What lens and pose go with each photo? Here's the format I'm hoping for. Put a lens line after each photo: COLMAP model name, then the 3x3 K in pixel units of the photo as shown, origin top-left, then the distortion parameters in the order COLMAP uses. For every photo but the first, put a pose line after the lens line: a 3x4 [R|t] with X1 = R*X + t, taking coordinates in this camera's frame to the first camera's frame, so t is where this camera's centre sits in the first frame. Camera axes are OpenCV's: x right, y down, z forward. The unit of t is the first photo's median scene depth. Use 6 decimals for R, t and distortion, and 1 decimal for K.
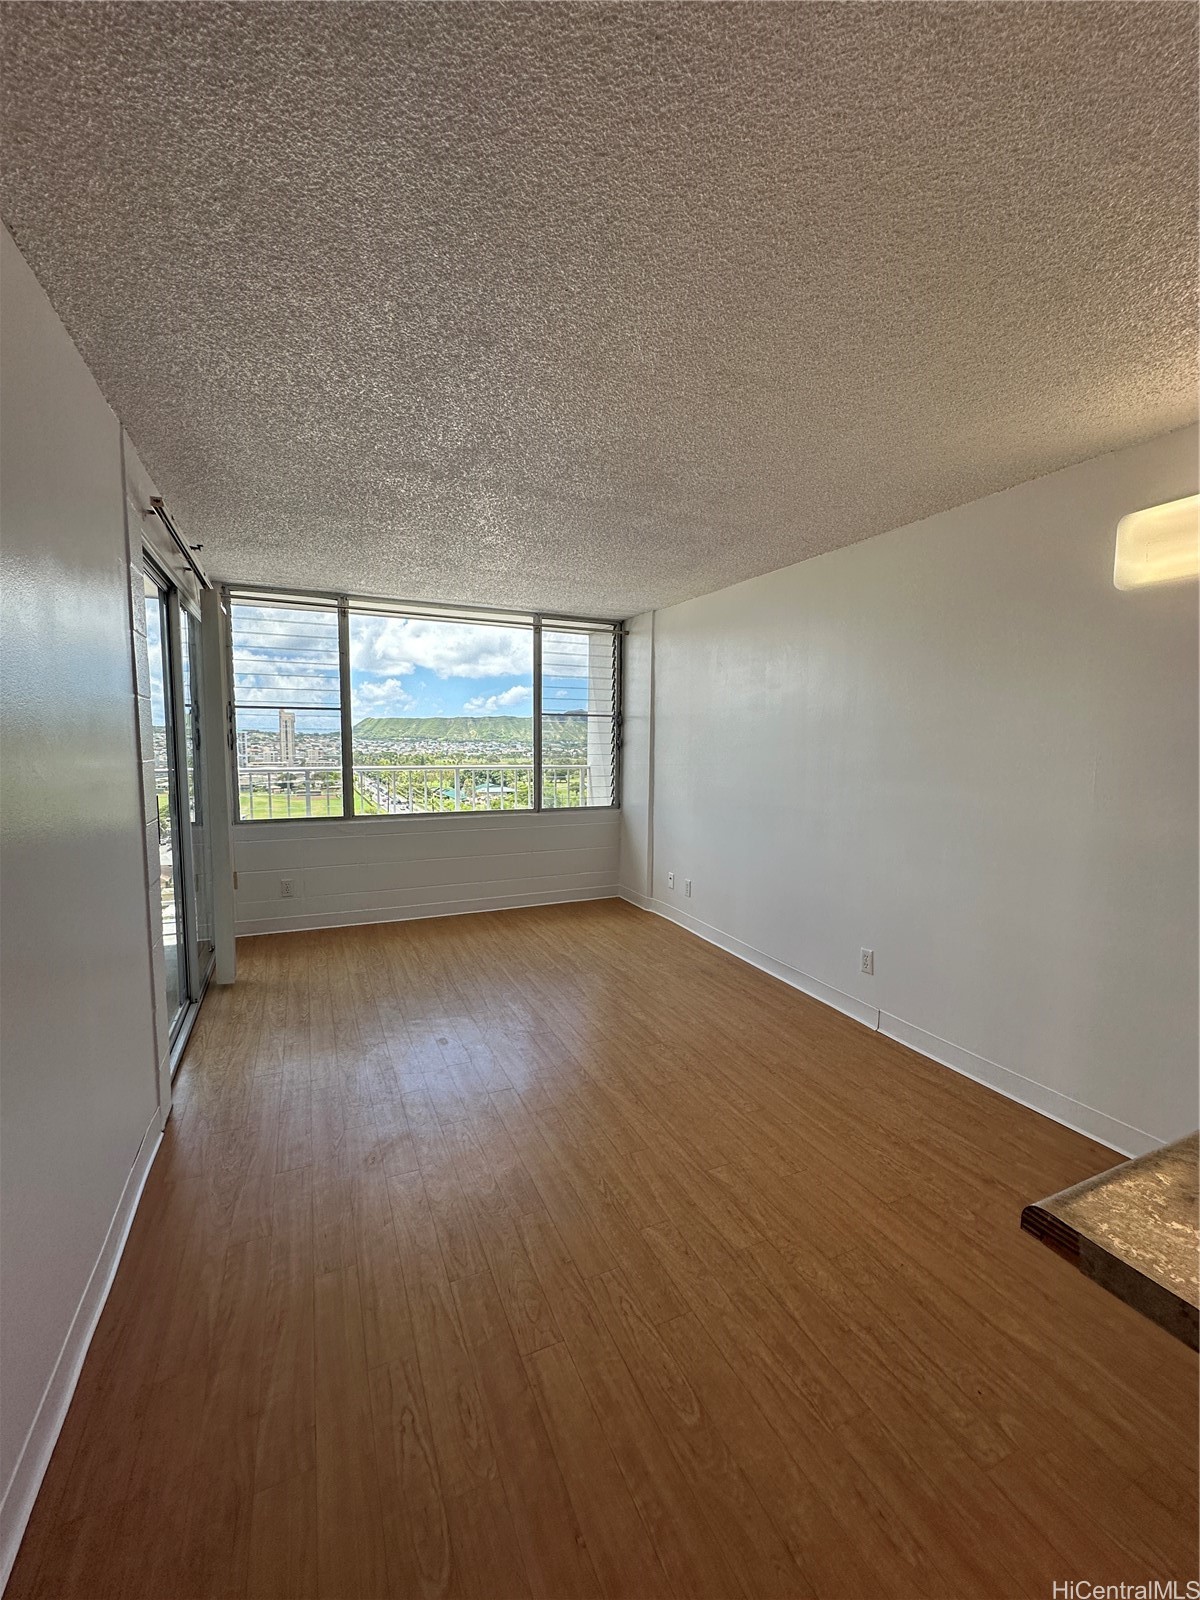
lens RADIAL K [[651.9, 0, 600.0], [0, 651.9, 800.0], [0, 0, 1]] dist [0.003525, 0.000396]
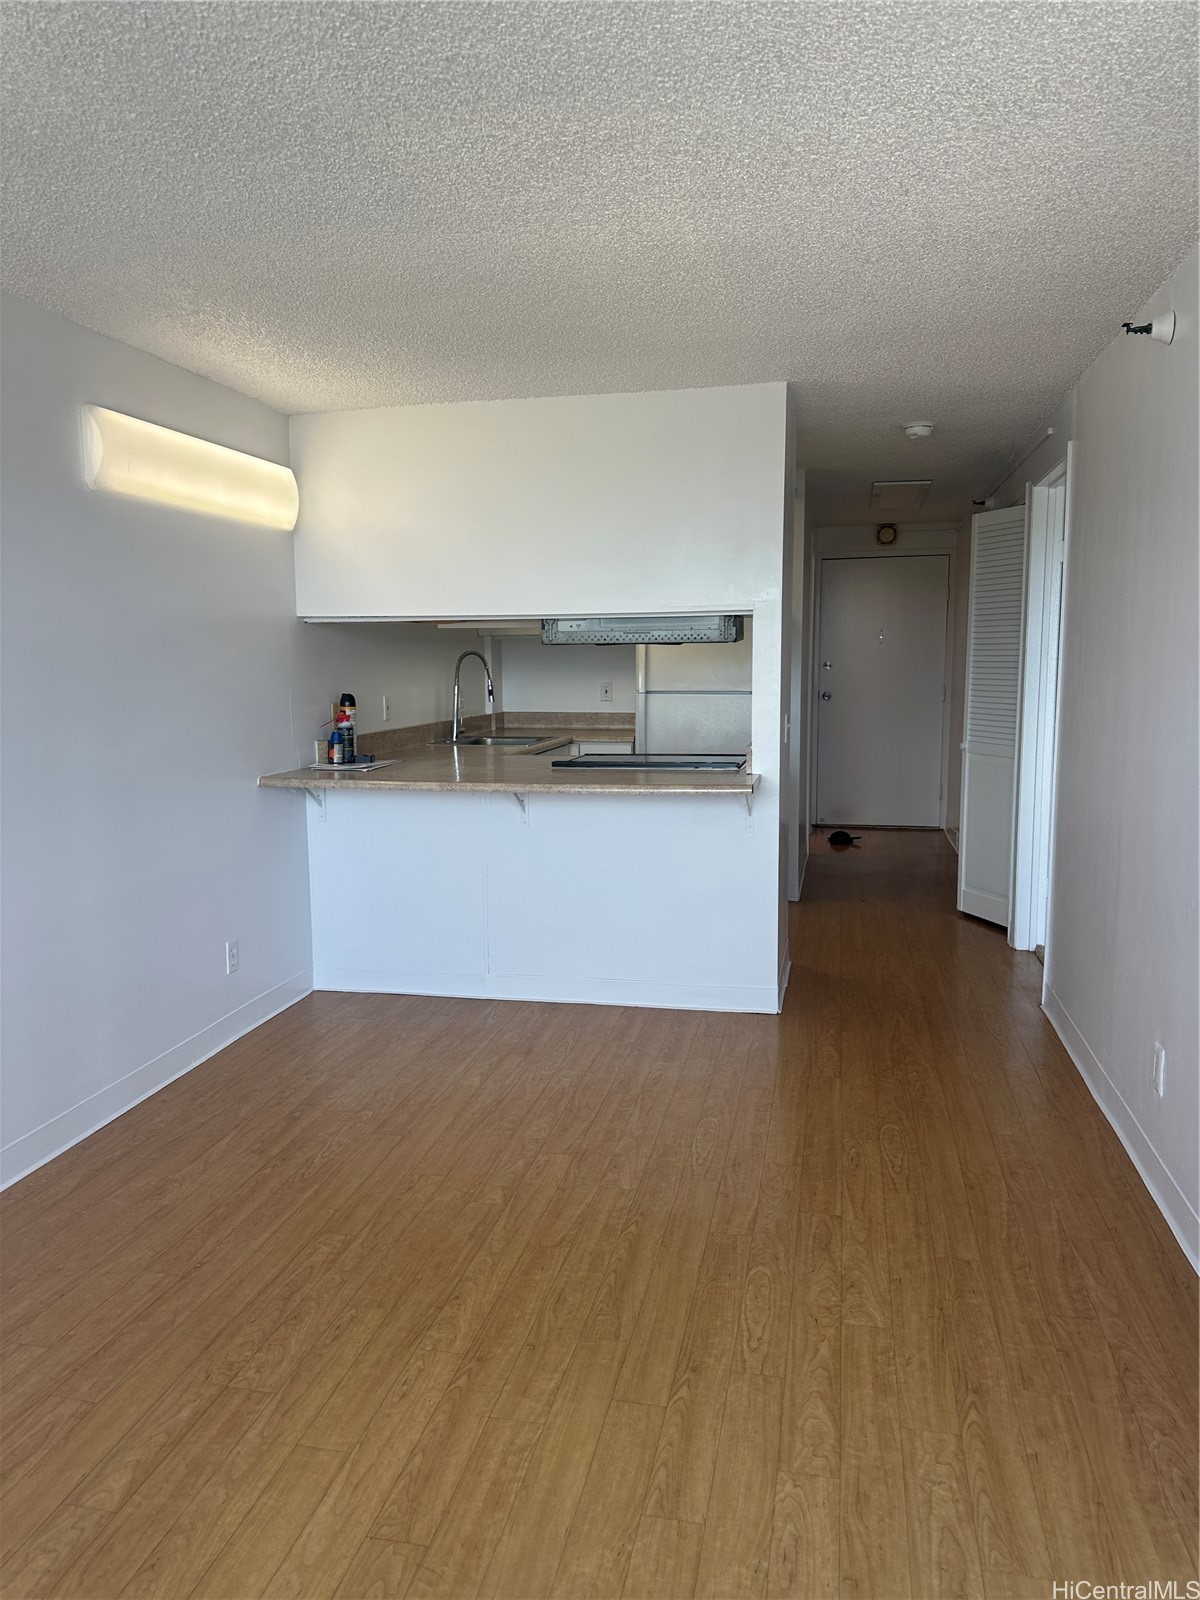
lens RADIAL K [[1121.9, 0, 600.0], [0, 1121.9, 800.0], [0, 0, 1]] dist [-0.012394, -0.007802]
pose [[-0.803145, -0.075271, 0.591010, -0.453153], [0.055574, 0.978197, 0.200105, -0.115992], [-0.593186, 0.193558, -0.781451, 1.232802]]
